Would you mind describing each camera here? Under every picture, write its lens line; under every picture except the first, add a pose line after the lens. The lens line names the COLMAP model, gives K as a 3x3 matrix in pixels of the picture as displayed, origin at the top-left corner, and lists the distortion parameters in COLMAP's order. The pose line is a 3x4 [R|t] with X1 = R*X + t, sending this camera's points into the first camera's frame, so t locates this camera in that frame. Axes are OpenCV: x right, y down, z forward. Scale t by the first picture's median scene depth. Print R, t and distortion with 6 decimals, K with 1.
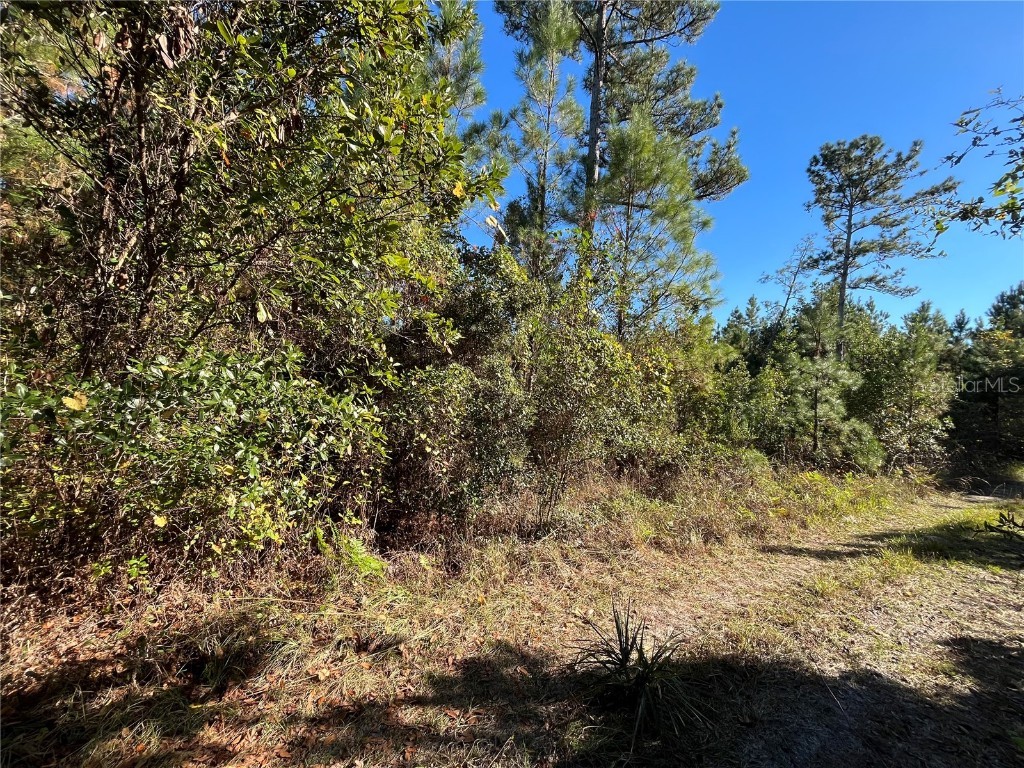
lens RADIAL K [[412.5, 0, 509.5], [0, 412.5, 381.6], [0, 0, 1]] dist [-0.001369, -0.000120]
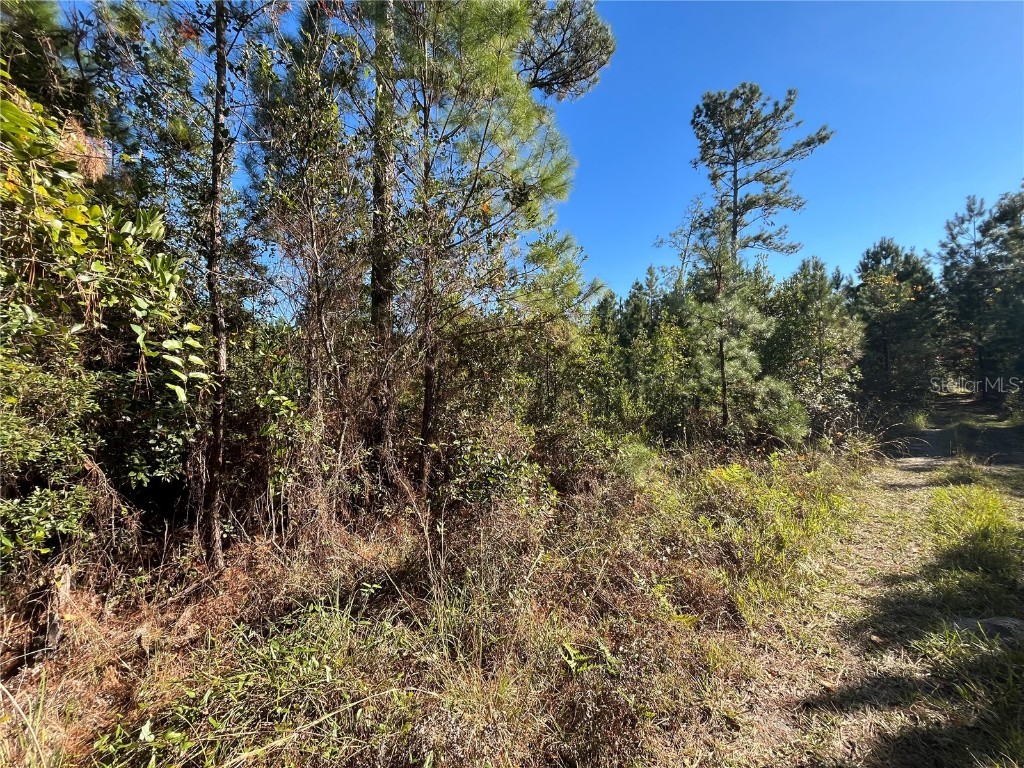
lens RADIAL K [[412.5, 0, 511.0], [0, 412.5, 380.9], [0, 0, 1]] dist [-0.001369, -0.000120]
pose [[0.979933, -0.085982, 0.179828, 0.104749], [0.082423, 0.996227, 0.027183, 0.017092], [-0.181487, -0.011815, 0.983322, 0.151486]]
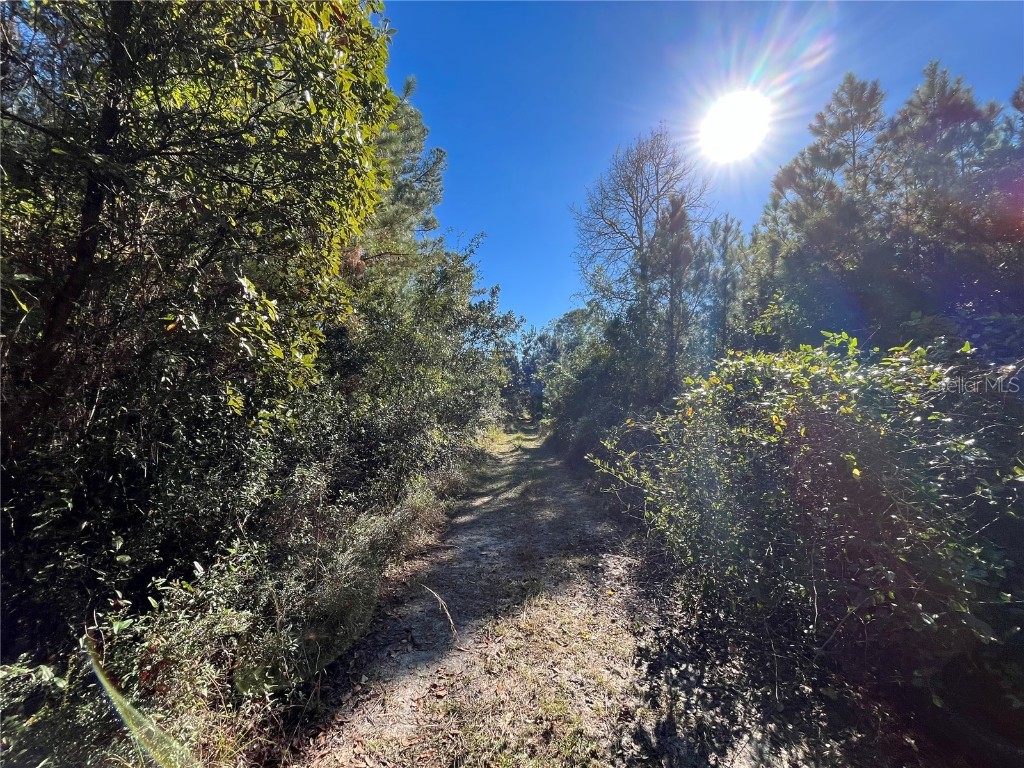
lens RADIAL K [[412.5, 0, 512.7], [0, 412.5, 384.5], [0, 0, 1]] dist [-0.001369, -0.000120]
pose [[0.570934, -0.013551, 0.820884, -0.492110], [0.002479, 0.999888, 0.014782, -0.043615], [-0.820992, -0.006405, 0.570904, -0.264853]]
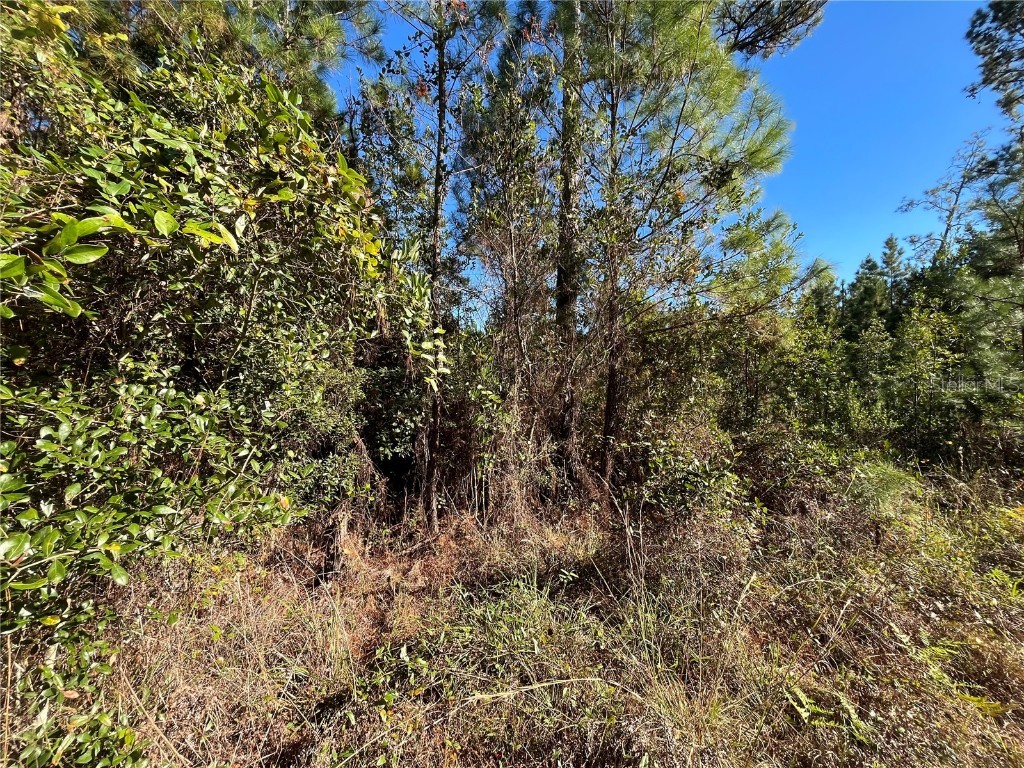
lens RADIAL K [[412.5, 0, 511.3], [0, 412.5, 381.1], [0, 0, 1]] dist [-0.001369, -0.000120]
pose [[0.971287, -0.070055, -0.227362, 0.098641], [0.071289, 0.997452, -0.002790, 0.017051], [0.226978, -0.013499, 0.973806, 0.150871]]
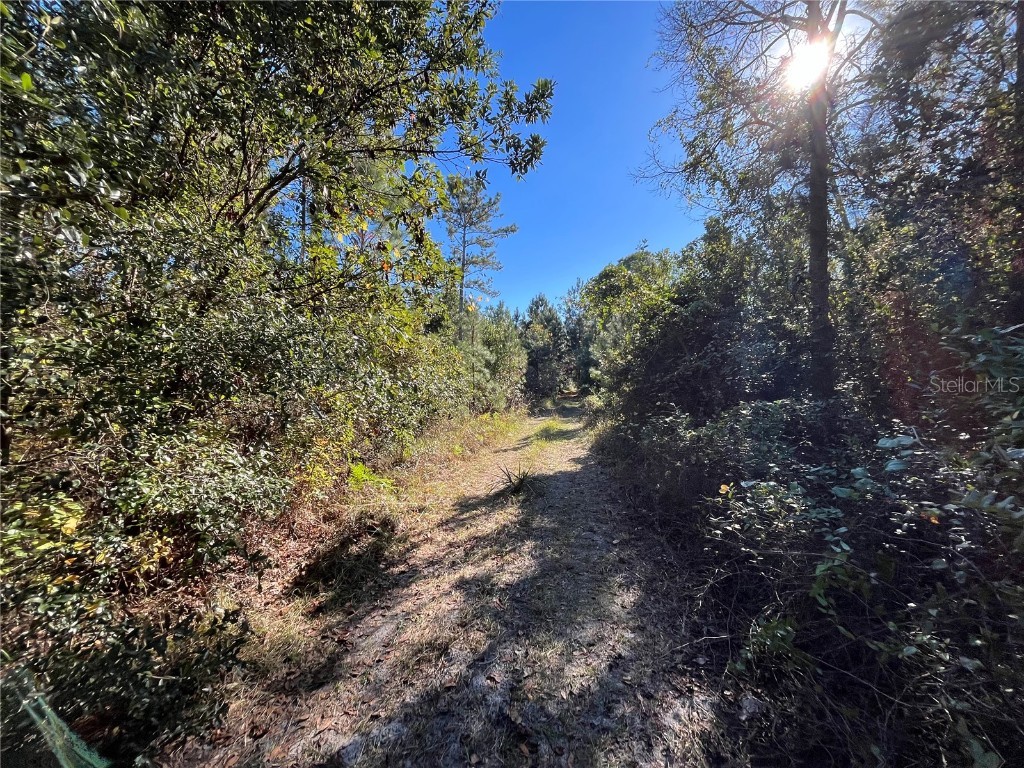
lens RADIAL K [[412.5, 0, 512.1], [0, 412.5, 387.2], [0, 0, 1]] dist [-0.001369, -0.000120]
pose [[0.662807, -0.075008, 0.745024, -0.141951], [0.014600, 0.996076, 0.087294, -0.010812], [-0.748648, -0.046981, 0.661301, -0.059672]]
